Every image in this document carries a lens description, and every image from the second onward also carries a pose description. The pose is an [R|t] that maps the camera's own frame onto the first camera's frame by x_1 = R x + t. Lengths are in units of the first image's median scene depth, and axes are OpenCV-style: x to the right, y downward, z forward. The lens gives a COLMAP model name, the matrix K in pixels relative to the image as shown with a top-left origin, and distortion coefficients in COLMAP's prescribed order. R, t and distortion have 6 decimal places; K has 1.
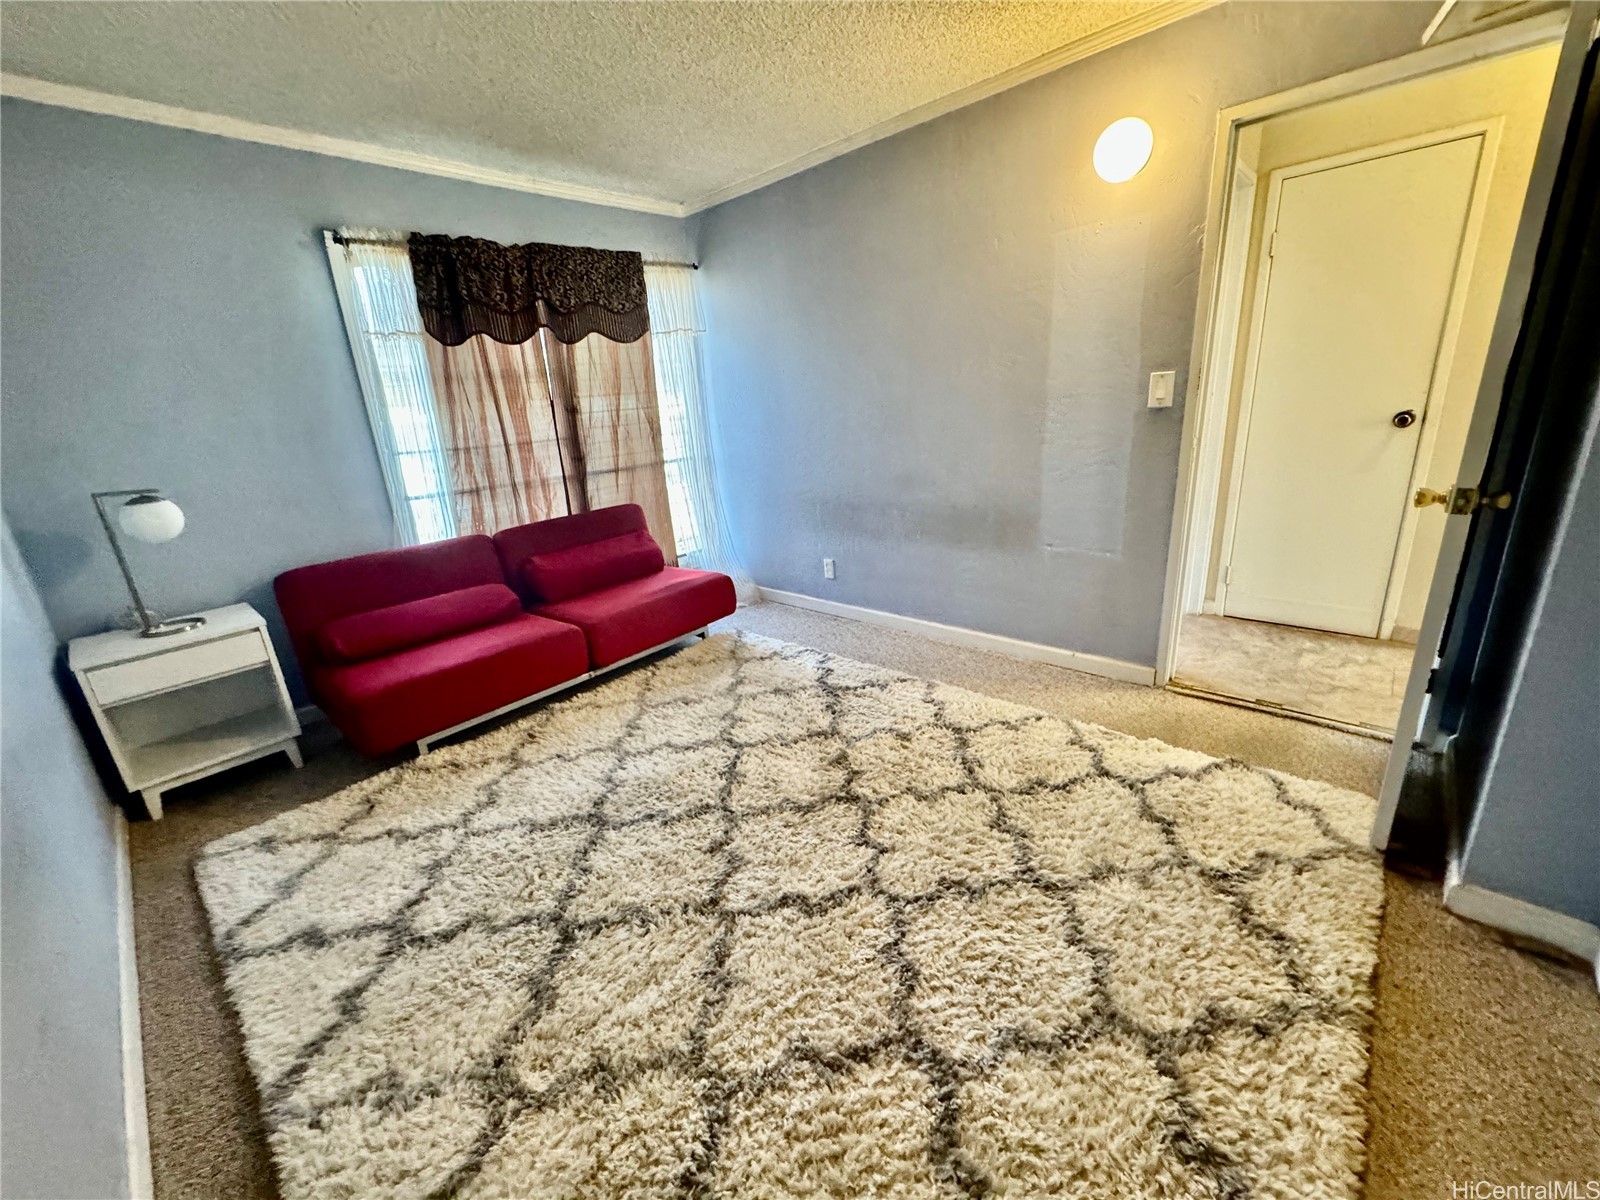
lens RADIAL K [[639.5, 0, 799.1], [0, 639.5, 598.7], [0, 0, 1]] dist [0.000673, 0.000080]
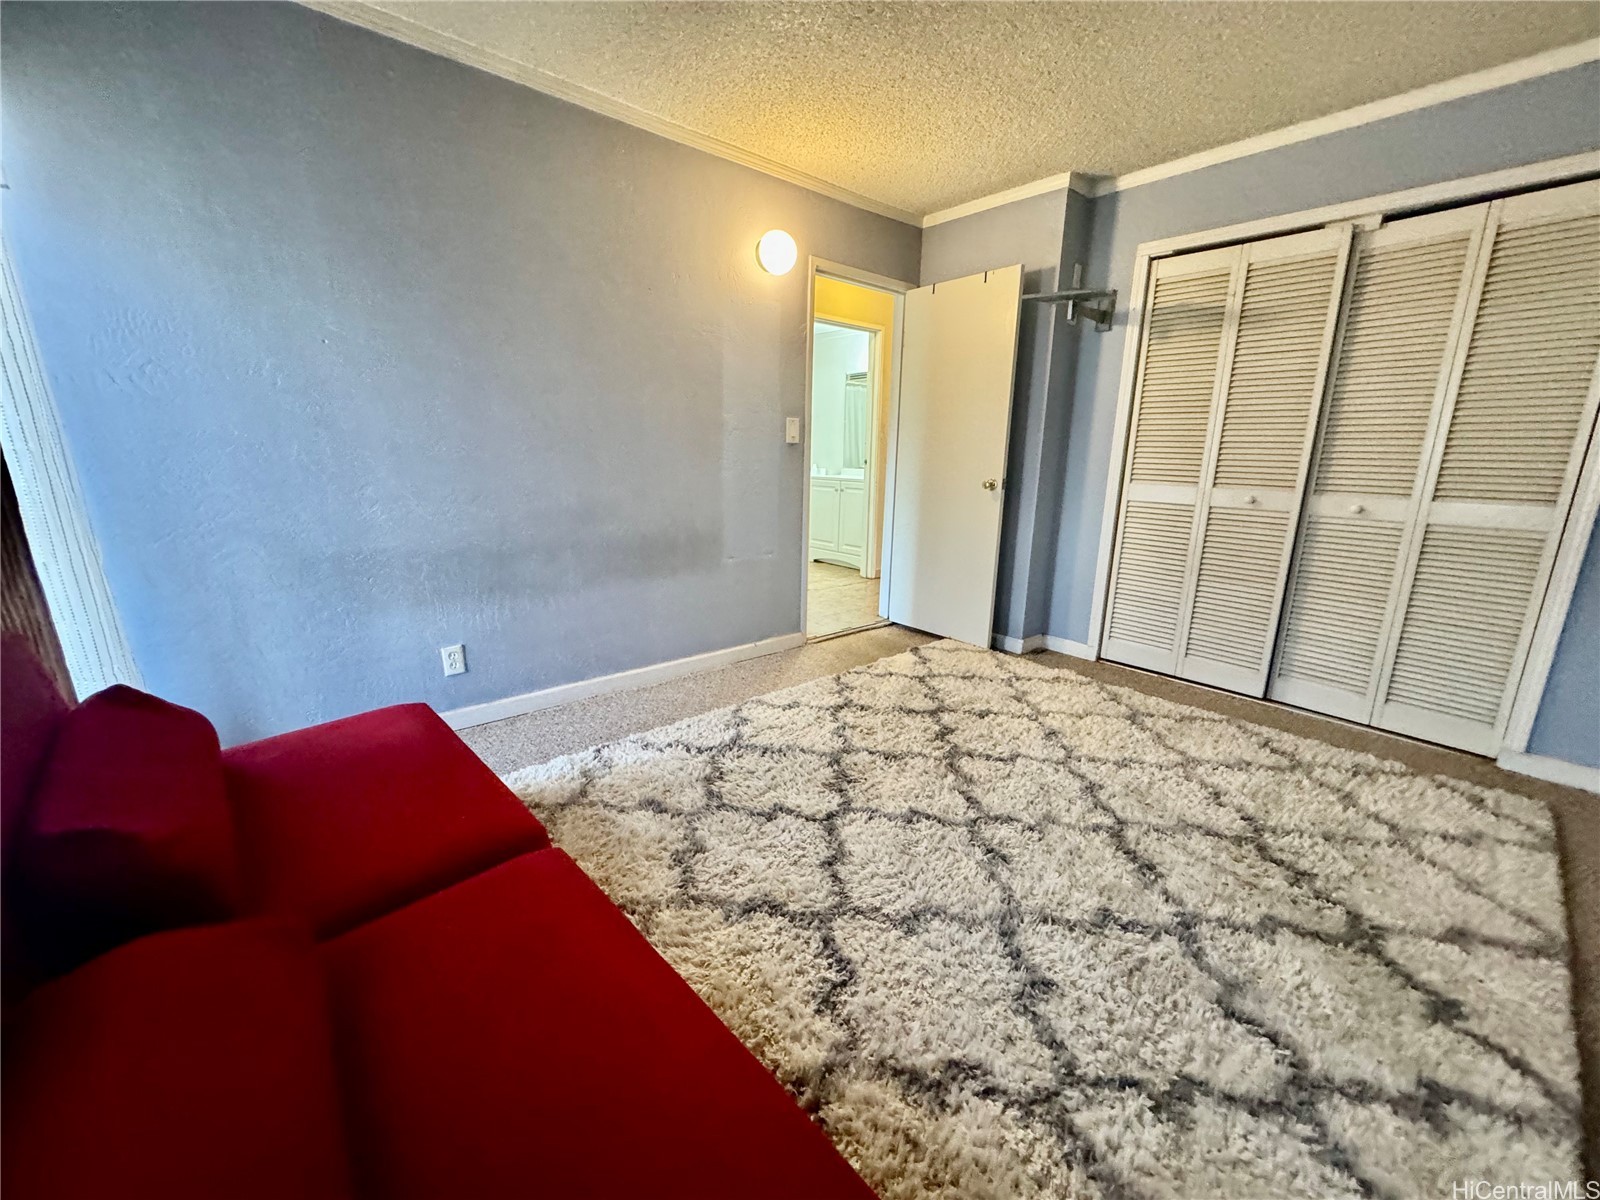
lens RADIAL K [[639.5, 0, 799.1], [0, 639.5, 598.7], [0, 0, 1]] dist [0.000673, 0.000080]
pose [[0.106933, -0.163228, 0.980776, -0.790309], [0.269904, 0.954157, 0.129370, -0.139400], [-0.956931, 0.250882, 0.146086, 0.798457]]
